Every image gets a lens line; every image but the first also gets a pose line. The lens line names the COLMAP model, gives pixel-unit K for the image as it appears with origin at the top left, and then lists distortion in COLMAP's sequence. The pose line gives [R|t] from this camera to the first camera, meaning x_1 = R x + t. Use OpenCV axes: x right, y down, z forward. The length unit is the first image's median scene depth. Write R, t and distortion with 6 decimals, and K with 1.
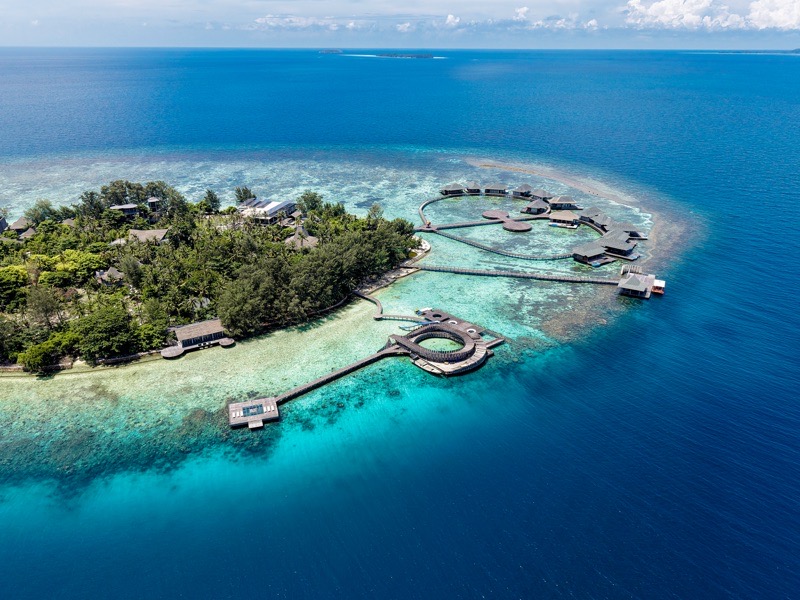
lens RADIAL K [[564.2, 0, 400.0], [0, 564.2, 300.0], [0, 0, 1]] dist [0.060739, -0.105810]
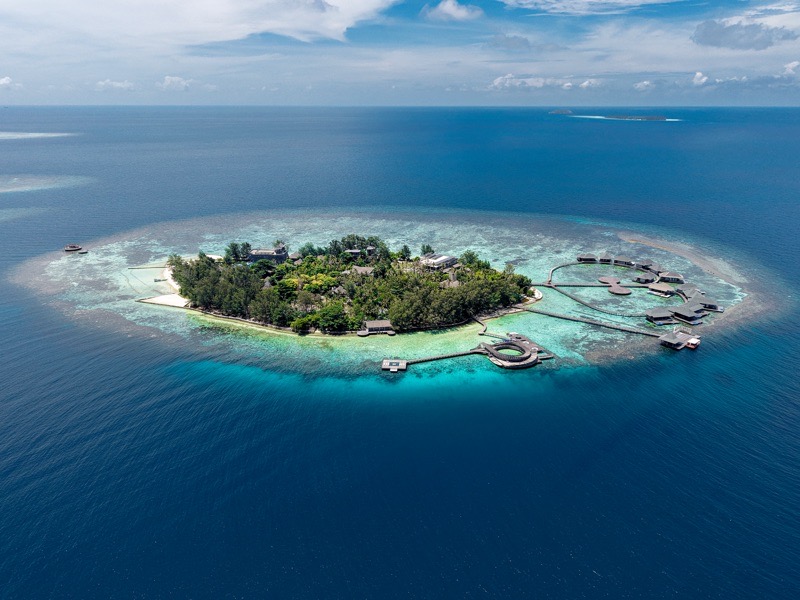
lens RADIAL K [[564.2, 0, 400.0], [0, 564.2, 300.0], [0, 0, 1]] dist [0.060739, -0.105810]
pose [[0.928489, 0.117426, -0.352307, 0.275613], [-0.147520, 0.987254, -0.059726, 0.061157], [0.340803, 0.107427, 0.933977, -0.544739]]
